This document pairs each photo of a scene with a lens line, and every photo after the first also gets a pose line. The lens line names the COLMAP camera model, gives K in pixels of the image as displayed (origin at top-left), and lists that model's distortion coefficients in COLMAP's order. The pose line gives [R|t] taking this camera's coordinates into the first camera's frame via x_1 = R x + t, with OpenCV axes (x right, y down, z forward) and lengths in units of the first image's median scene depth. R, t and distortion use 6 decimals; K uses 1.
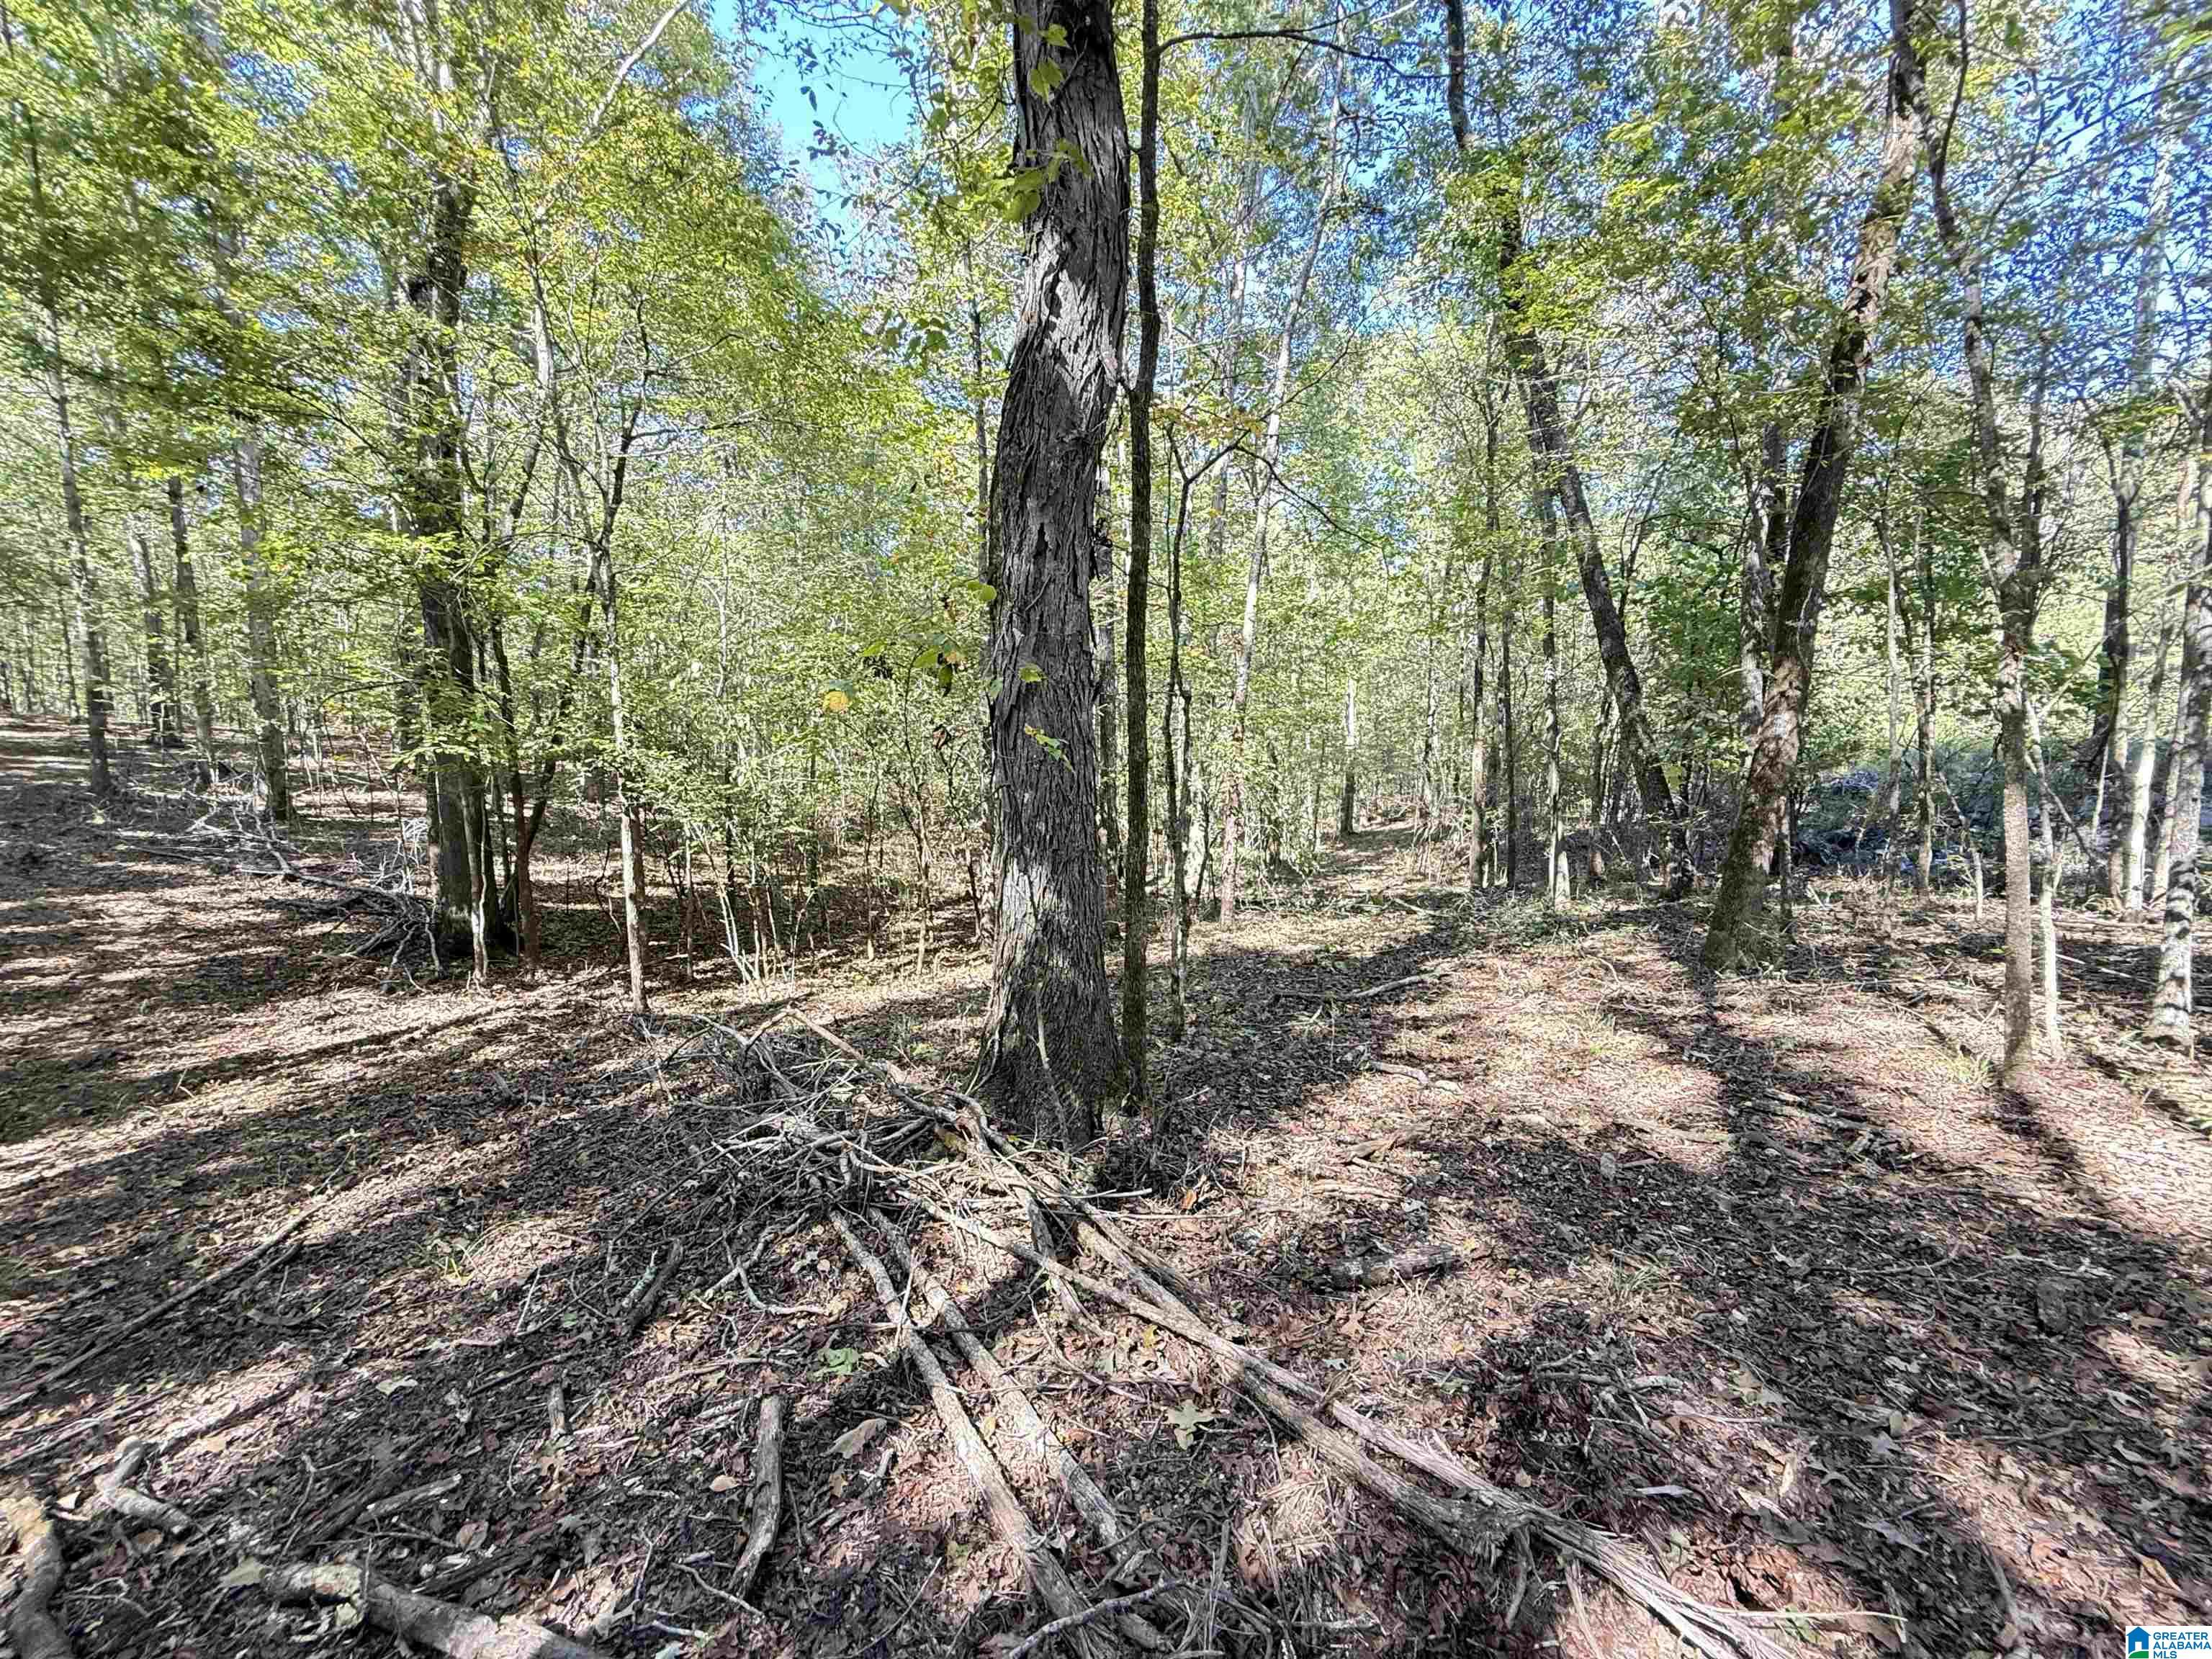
lens RADIAL K [[883.8, 0, 1103.3], [0, 883.8, 826.8], [0, 0, 1]] dist [0.001876, 0.000040]
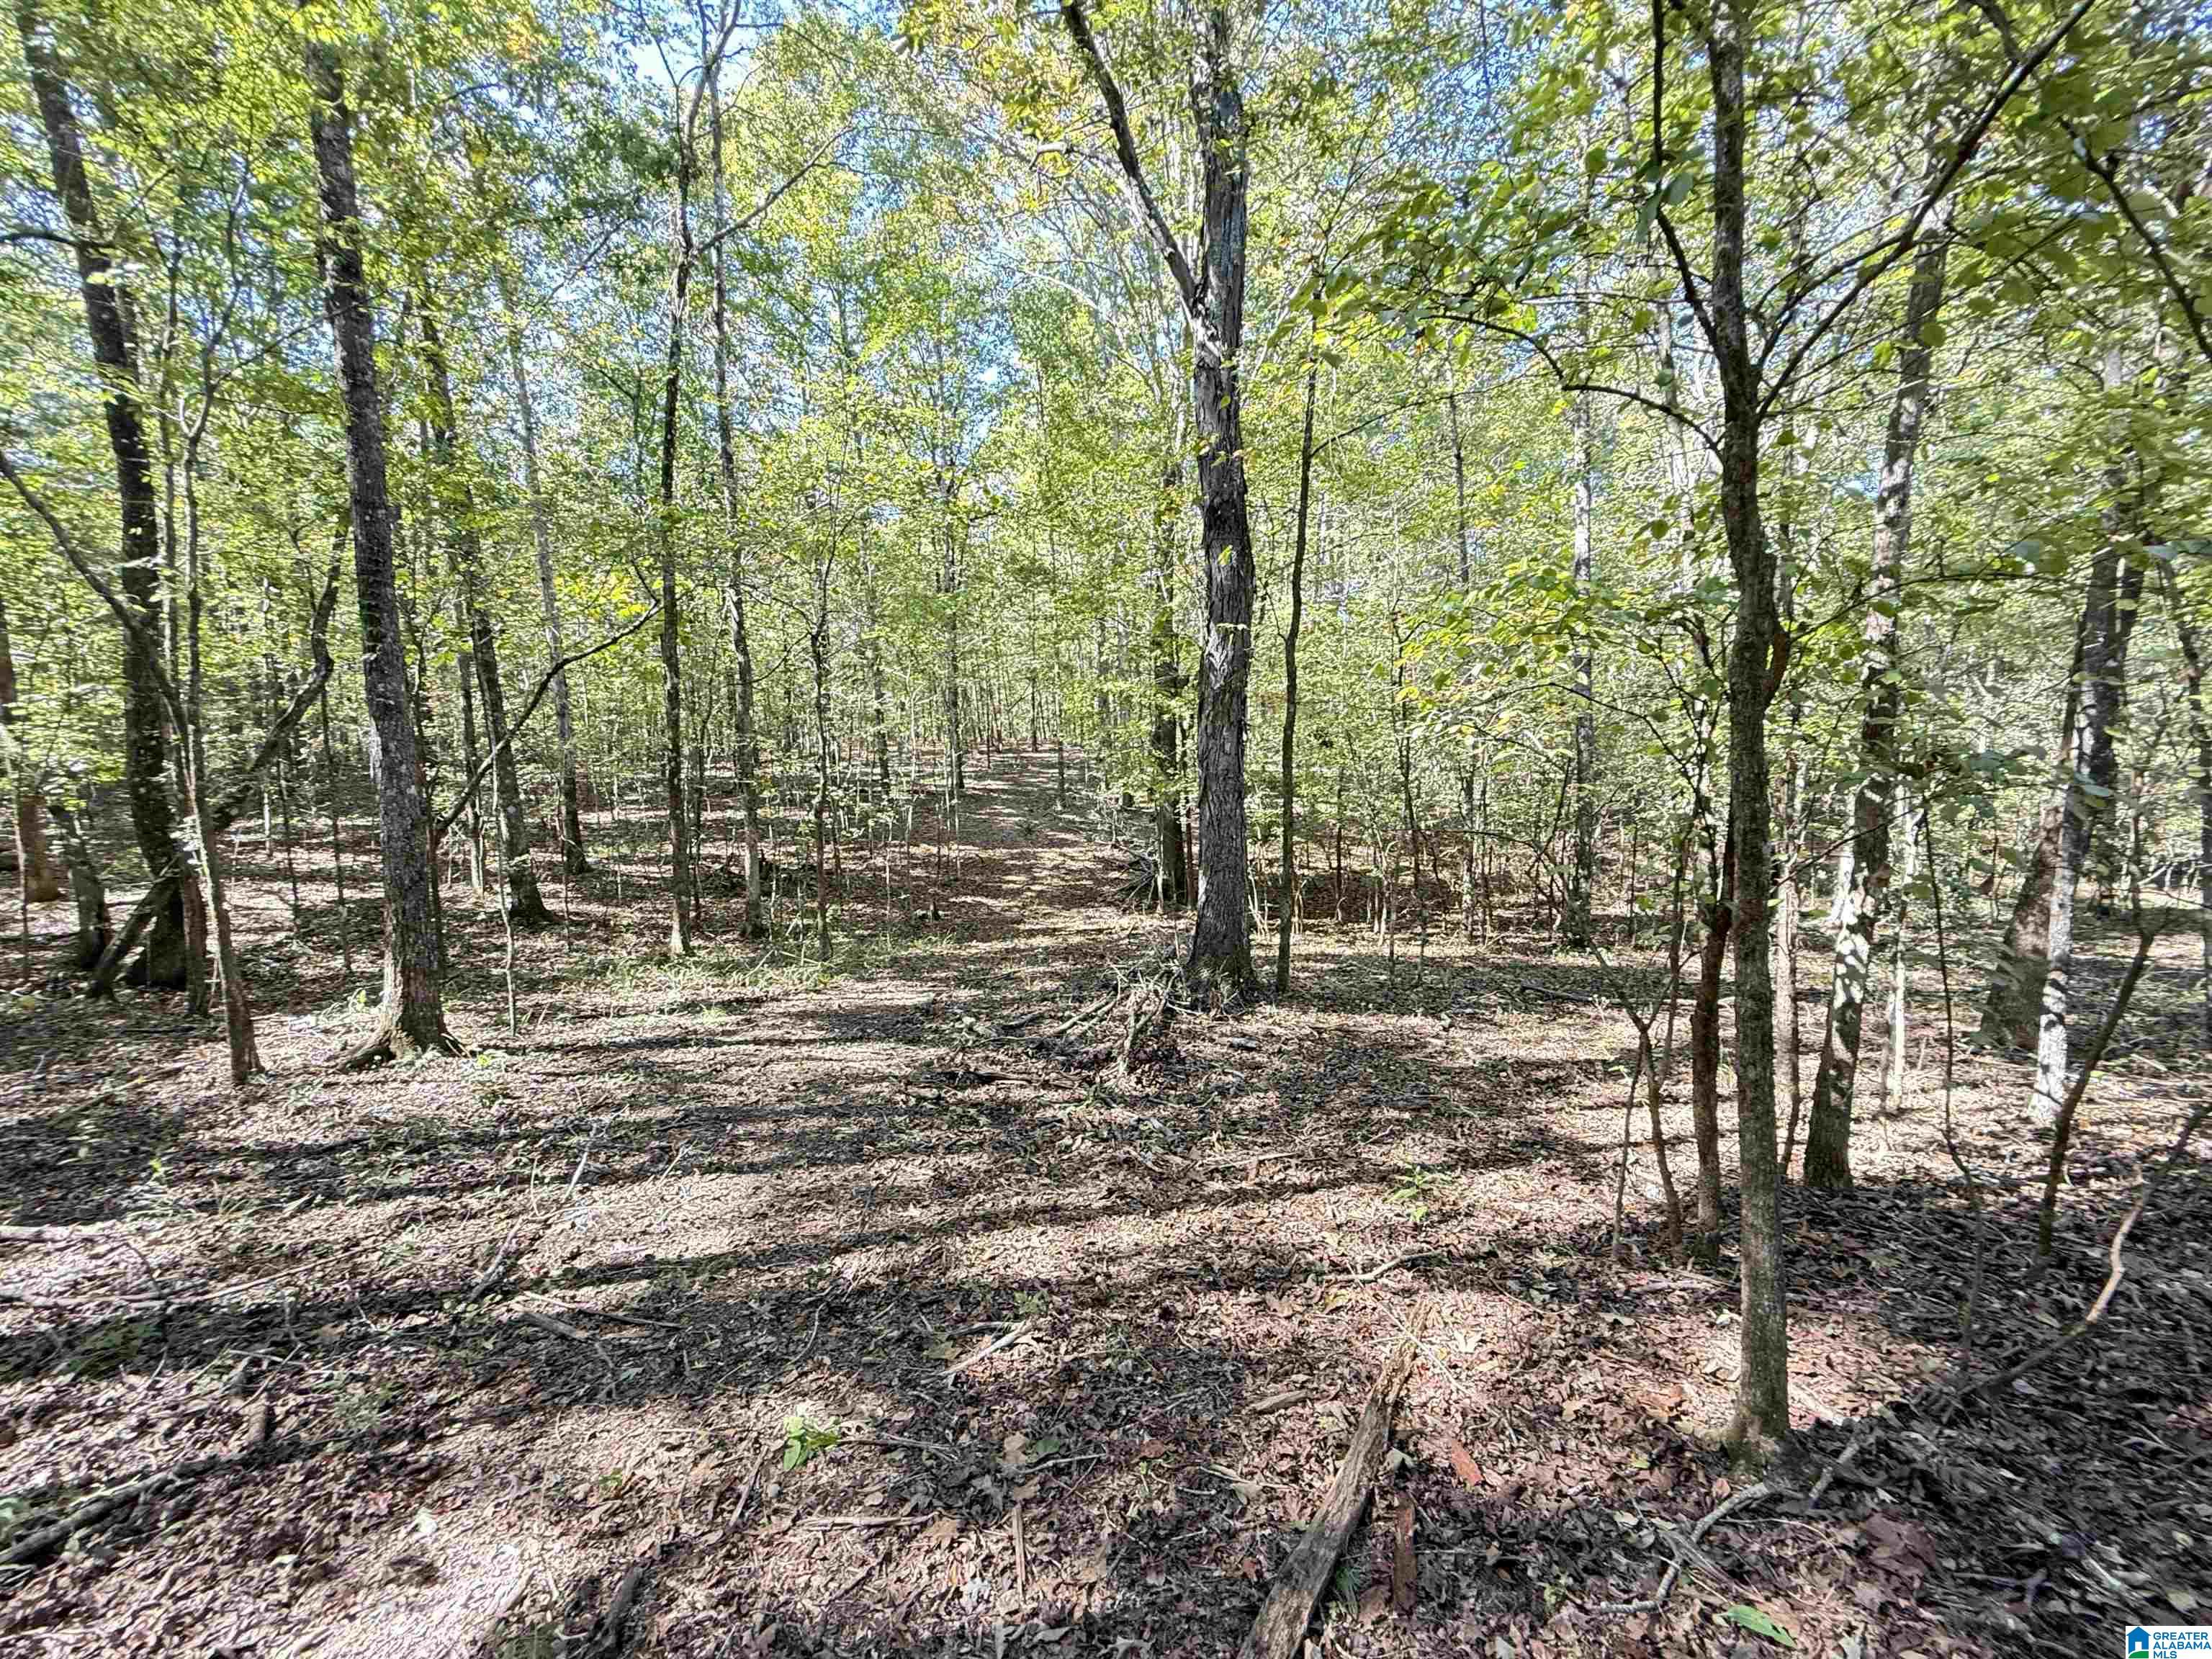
lens RADIAL K [[883.8, 0, 1106.4], [0, 883.8, 828.1], [0, 0, 1]] dist [0.001876, 0.000040]
pose [[0.658659, 0.049685, -0.750800, 0.665441], [-0.036282, 0.998754, 0.034264, -0.062255], [0.751566, 0.004673, 0.659641, -0.320393]]
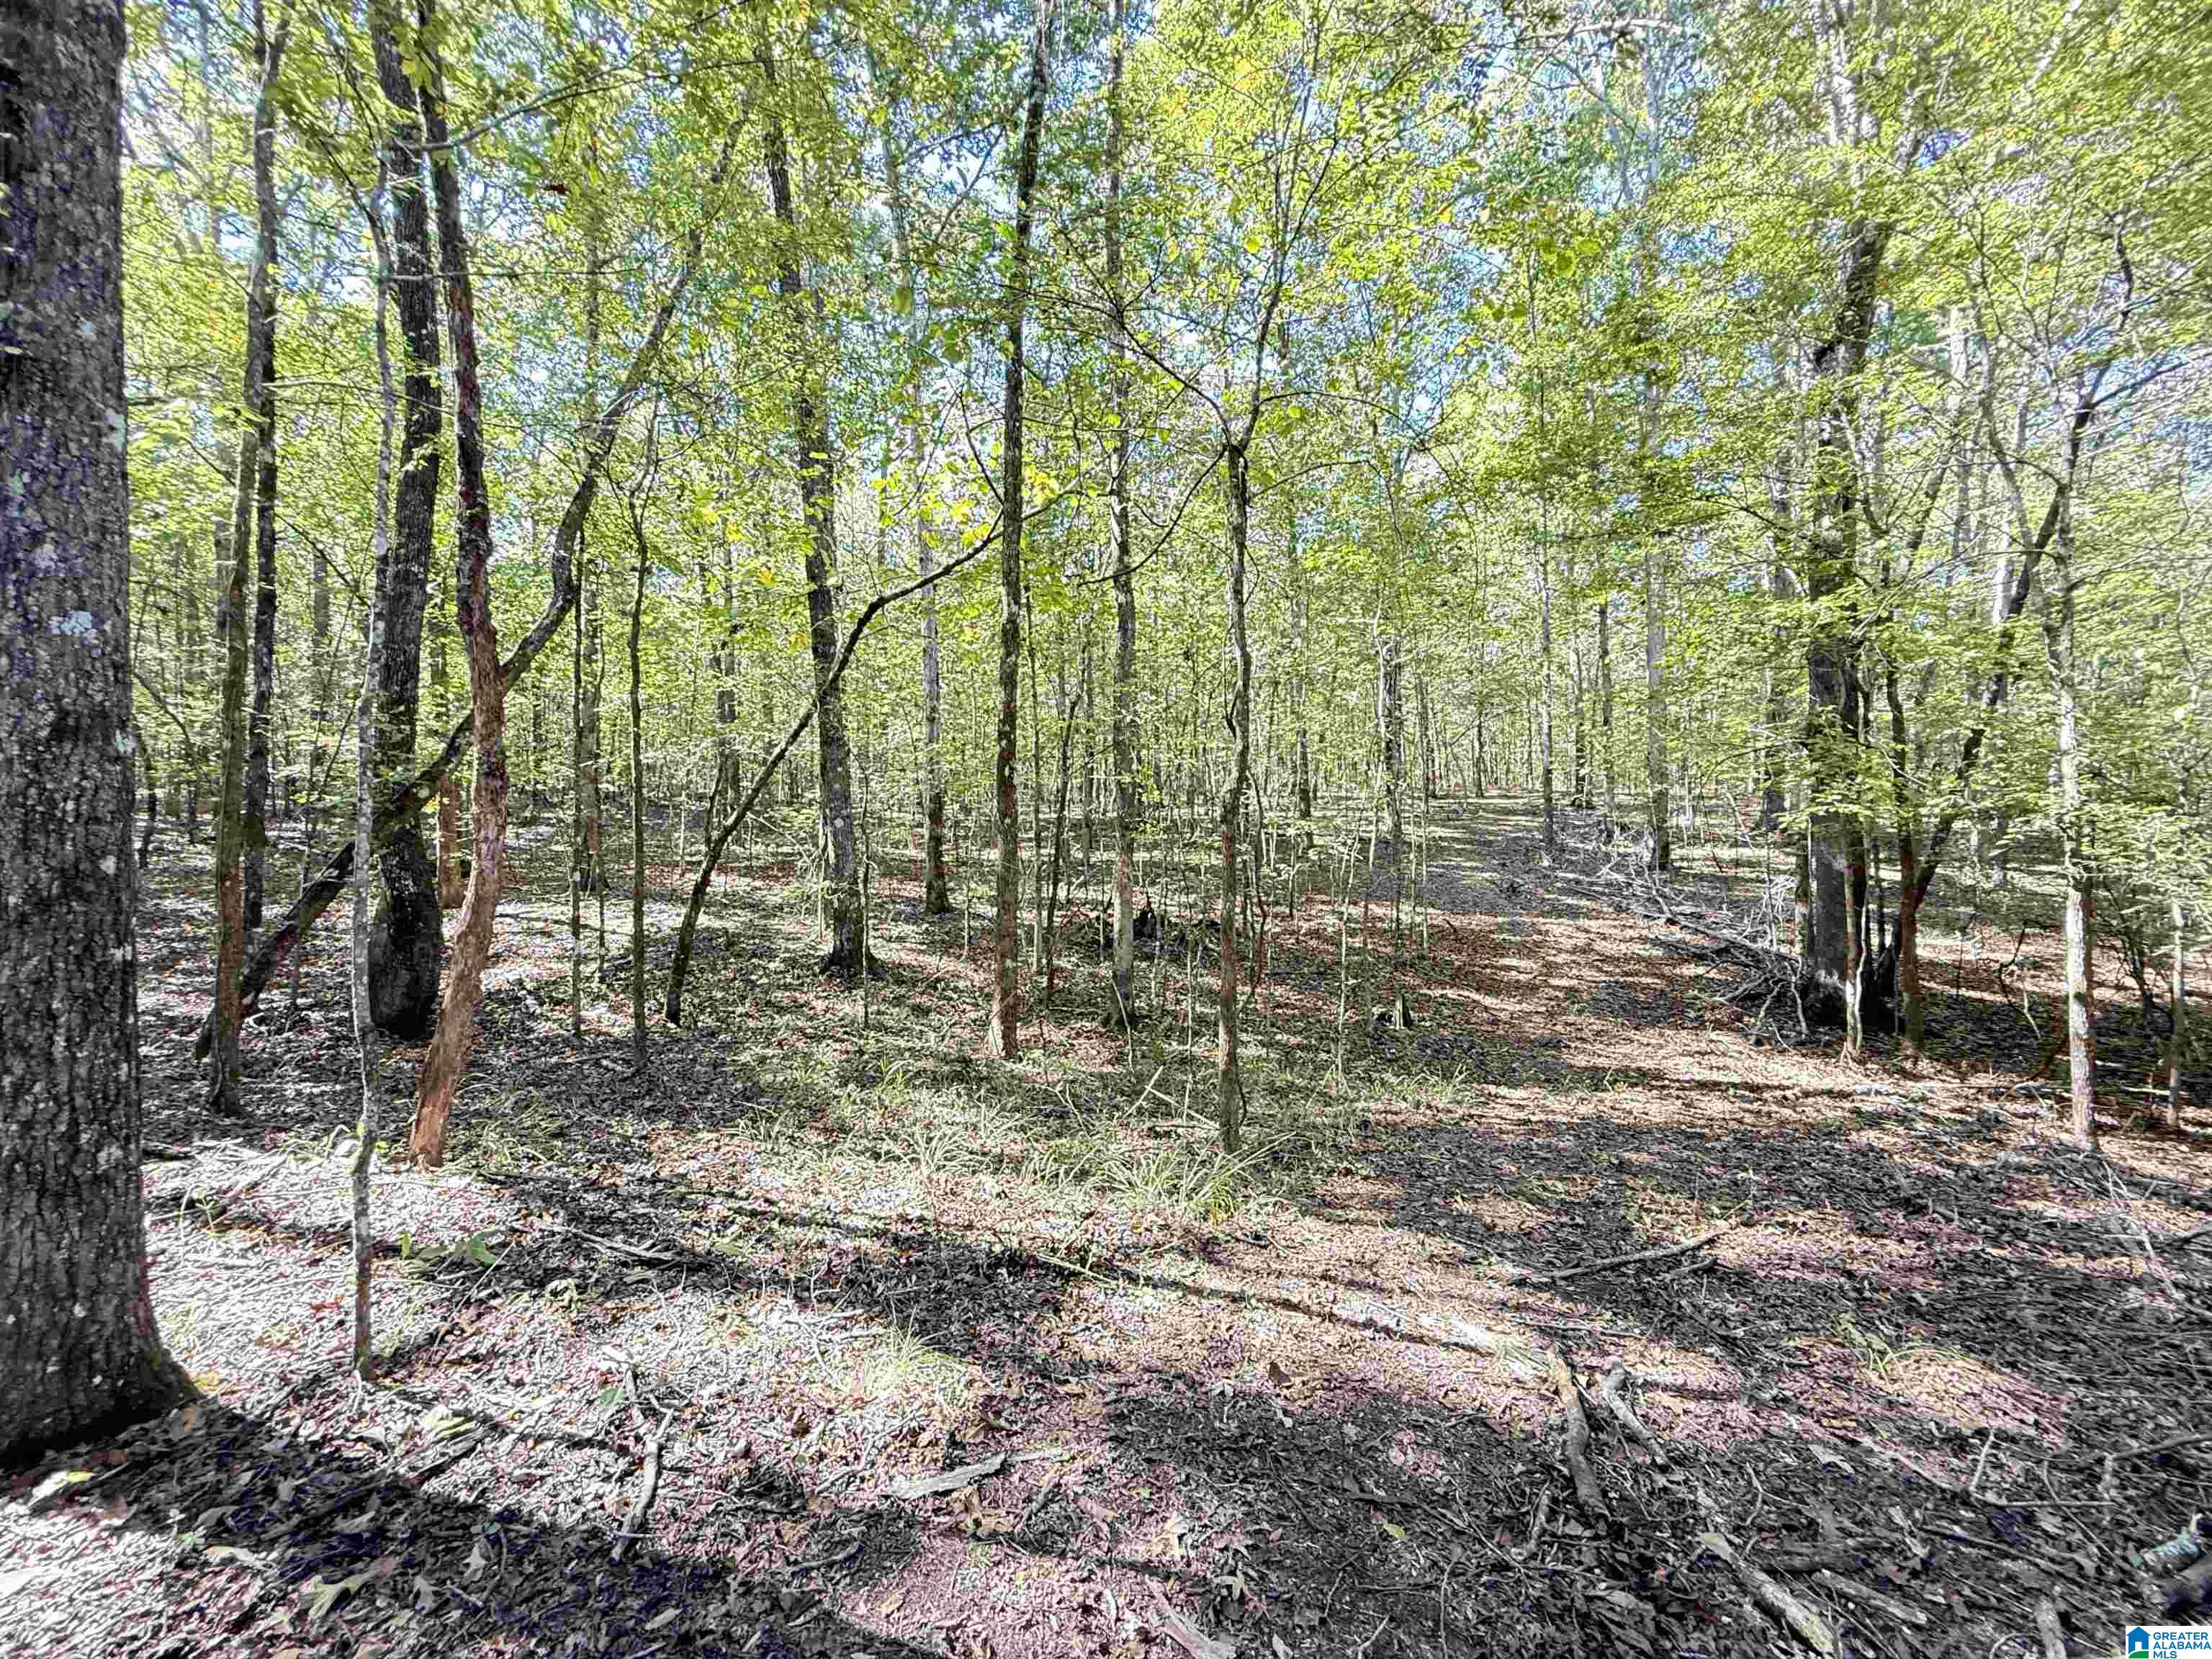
lens RADIAL K [[883.8, 0, 1107.0], [0, 883.8, 825.6], [0, 0, 1]] dist [0.001876, 0.000040]
pose [[0.270130, 0.004829, -0.962812, -0.022221], [-0.068017, 0.997585, -0.014080, -0.000477], [0.960418, 0.069291, 0.269806, -0.026249]]
